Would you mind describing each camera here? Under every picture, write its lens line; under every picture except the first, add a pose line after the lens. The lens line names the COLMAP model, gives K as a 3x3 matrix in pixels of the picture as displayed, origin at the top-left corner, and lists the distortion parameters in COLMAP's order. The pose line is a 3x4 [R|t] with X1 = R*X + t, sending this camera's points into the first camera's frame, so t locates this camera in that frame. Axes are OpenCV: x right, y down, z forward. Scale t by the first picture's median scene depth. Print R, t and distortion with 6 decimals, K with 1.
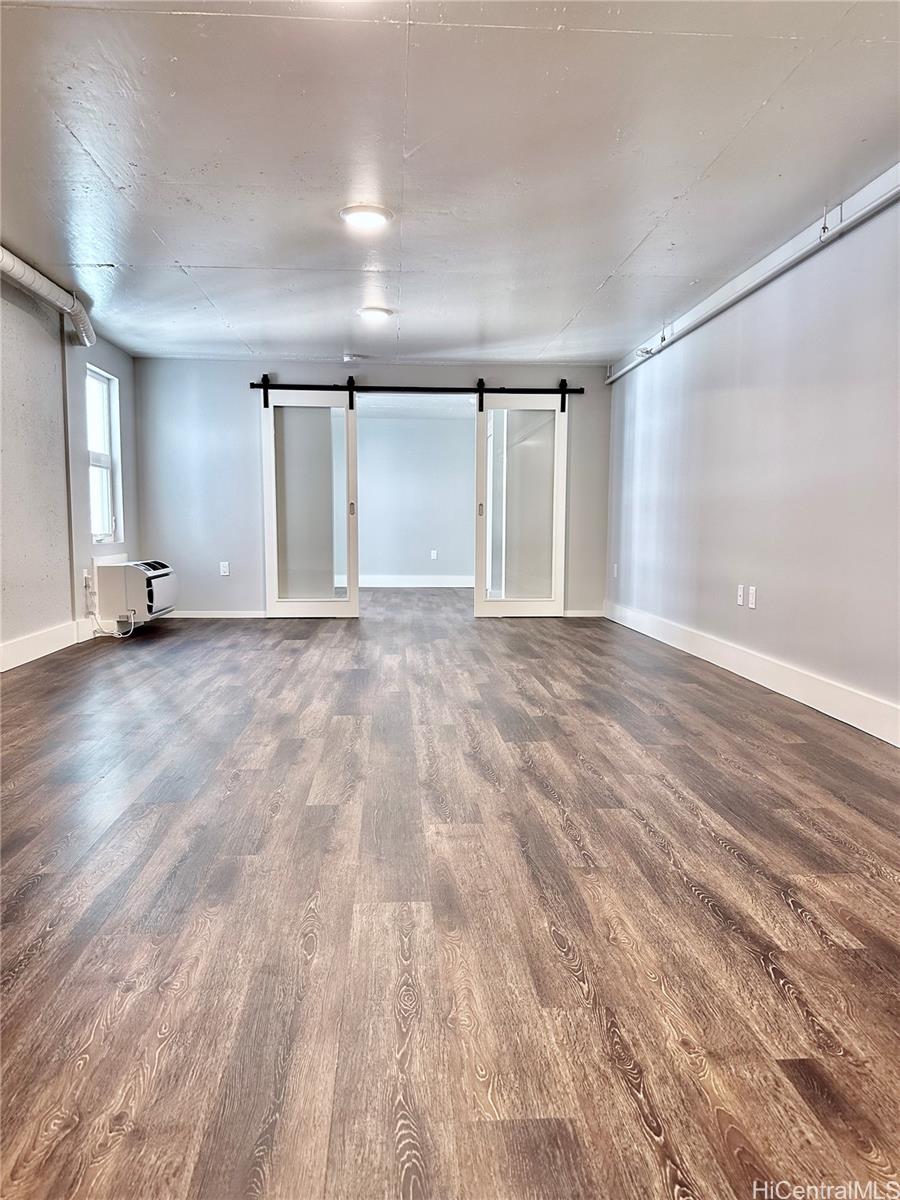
lens RADIAL K [[851.9, 0, 445.5], [0, 851.9, 601.3], [0, 0, 1]] dist [0.078963, -0.105811]
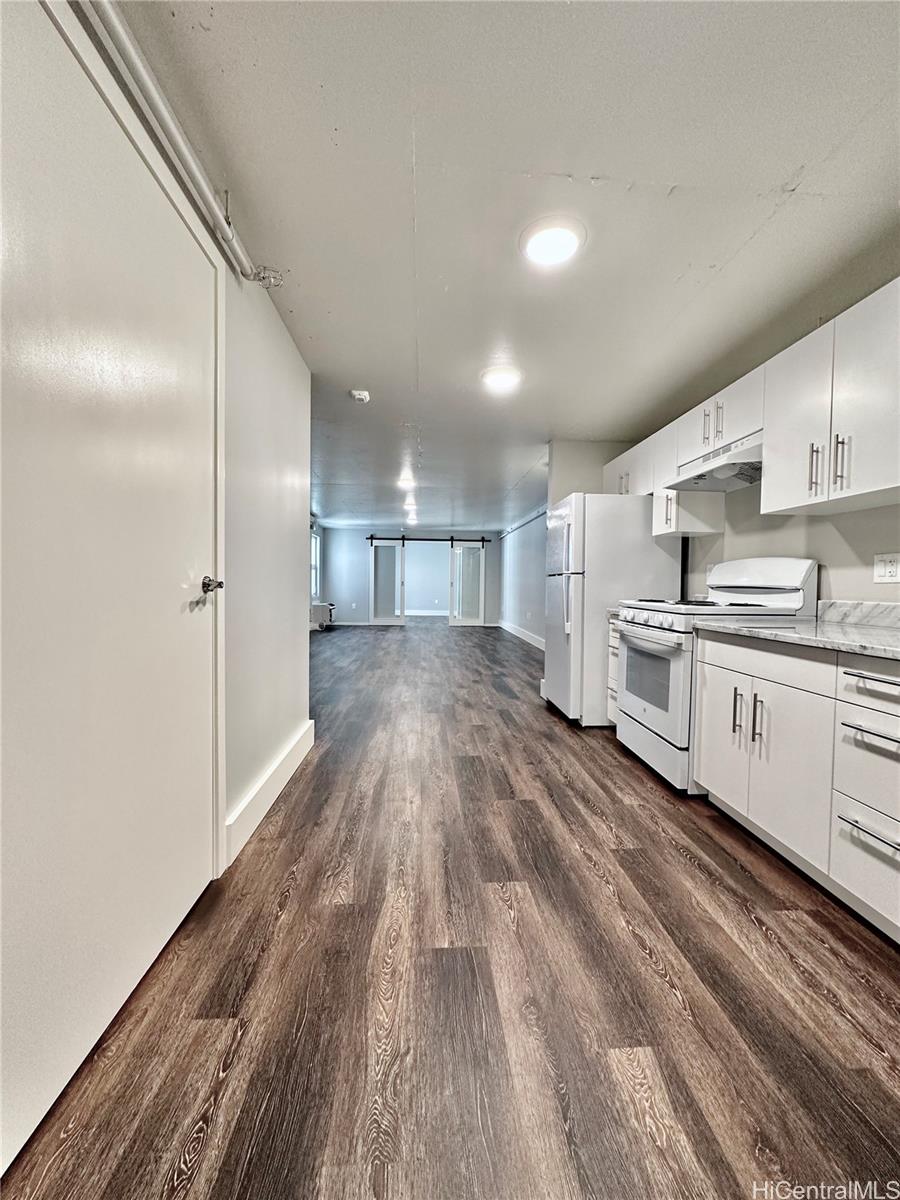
lens RADIAL K [[484.4, 0, 450.0], [0, 484.4, 600.0], [0, 0, 1]] dist [-0.000307, -0.000127]
pose [[0.999947, 0.009377, -0.004242, 0.043722], [-0.009613, 0.998173, -0.059648, 0.028949], [0.003675, 0.059686, 0.998210, -0.499389]]
